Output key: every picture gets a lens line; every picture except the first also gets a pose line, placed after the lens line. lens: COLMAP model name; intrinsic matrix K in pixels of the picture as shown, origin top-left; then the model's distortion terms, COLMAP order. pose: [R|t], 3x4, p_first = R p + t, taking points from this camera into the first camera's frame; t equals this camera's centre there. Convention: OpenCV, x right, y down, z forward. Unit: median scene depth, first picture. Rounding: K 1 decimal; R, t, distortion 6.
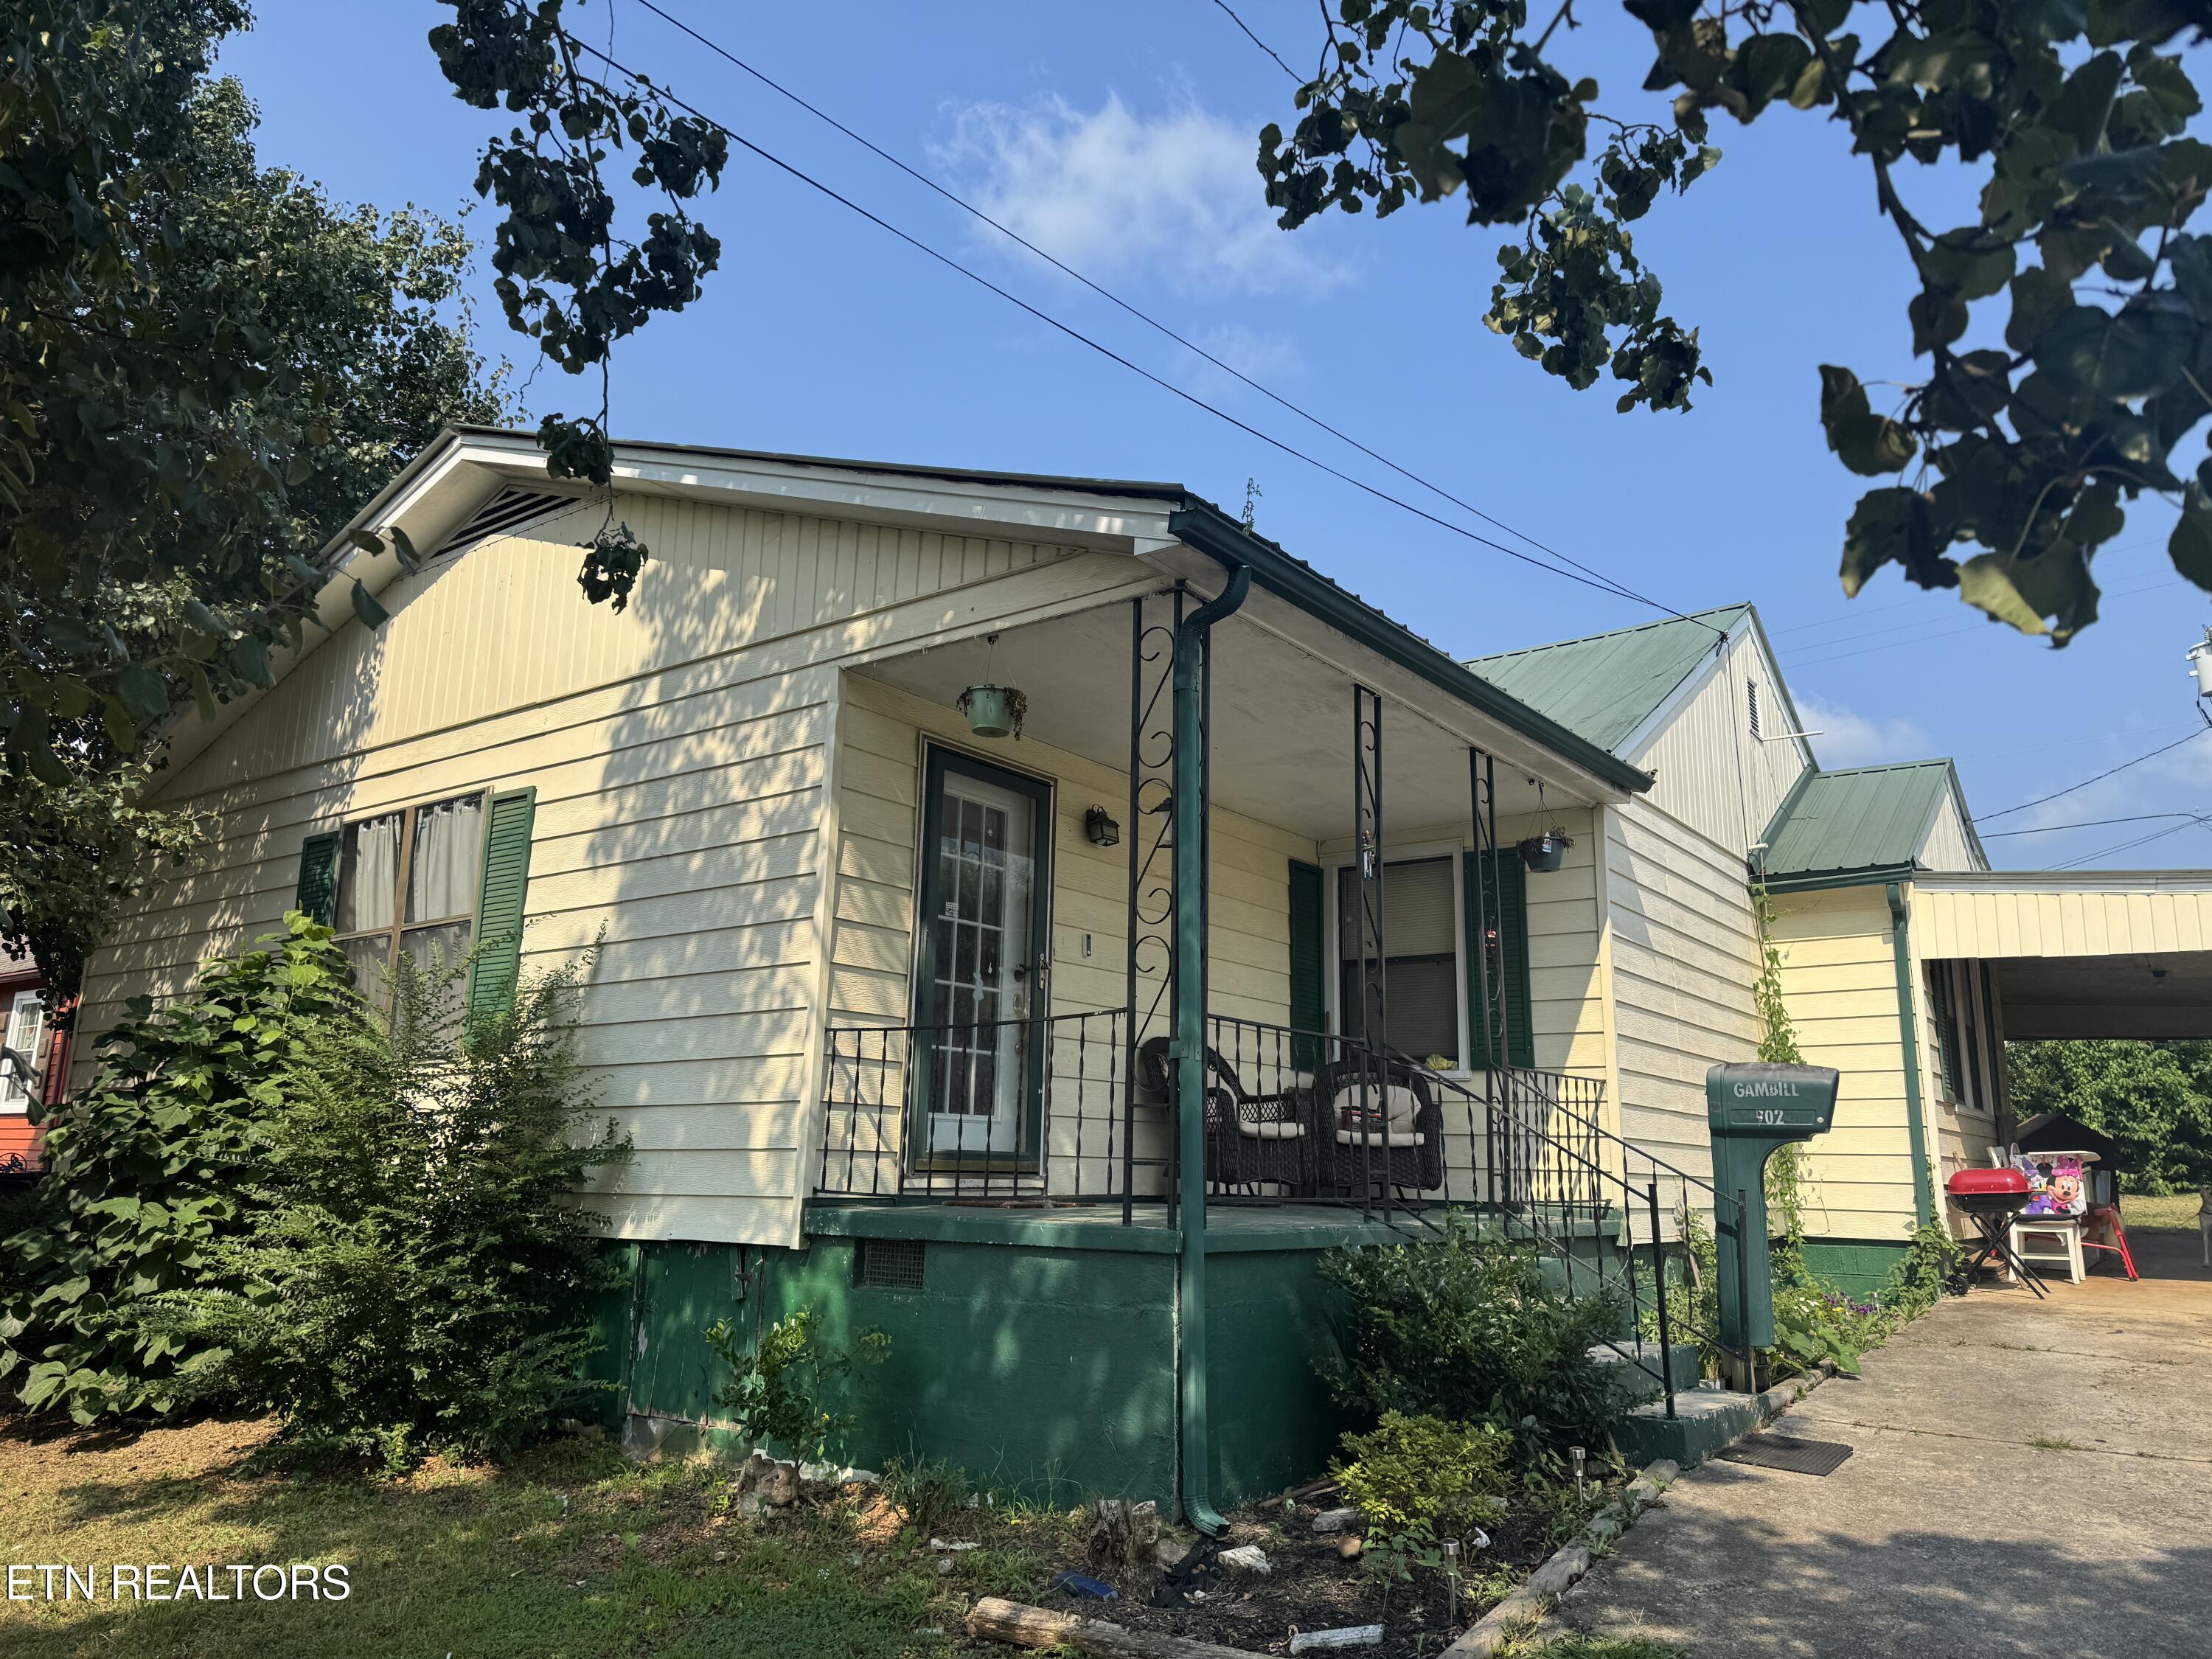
lens RADIAL K [[1556.1, 0, 1106.7], [0, 1556.1, 832.3], [0, 0, 1]] dist [0.077683, -0.078841]
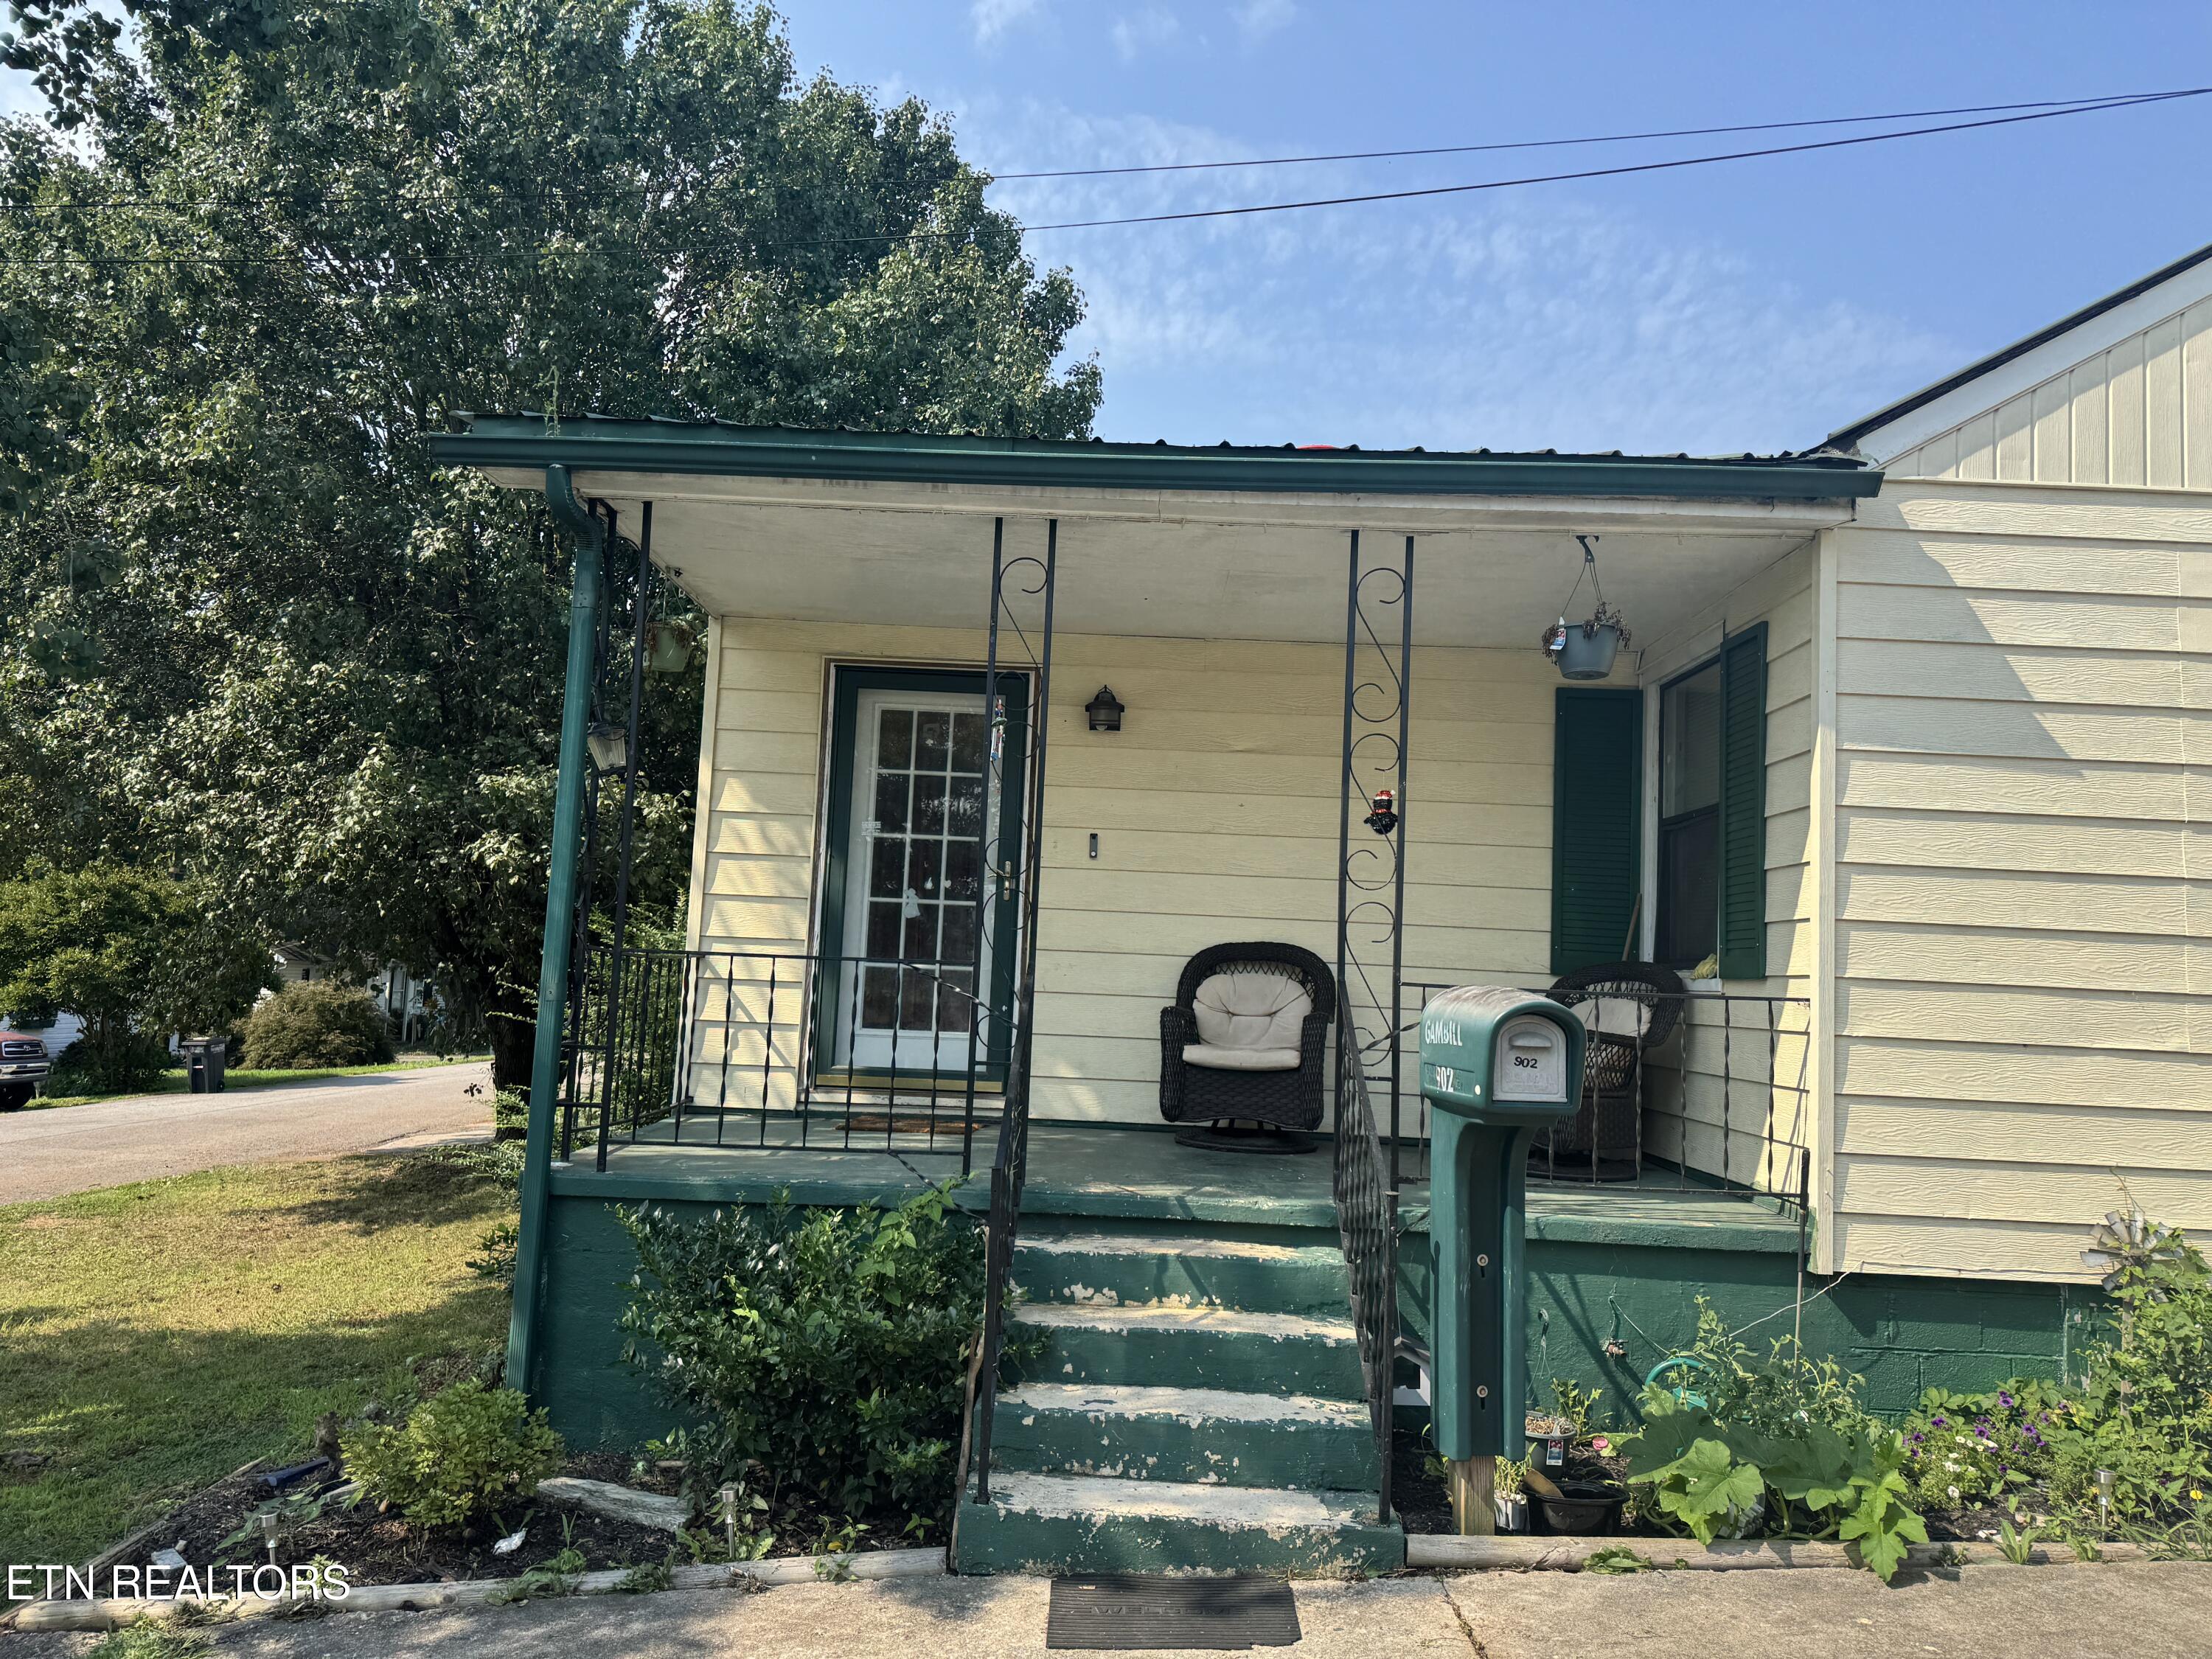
lens RADIAL K [[1556.1, 0, 1106.3], [0, 1556.1, 834.2], [0, 0, 1]] dist [0.077683, -0.078841]
pose [[0.590819, -0.070779, -0.803694, 0.785519], [0.141902, 0.989732, 0.017154, 0.056943], [0.794227, -0.124181, 0.594796, 0.523586]]
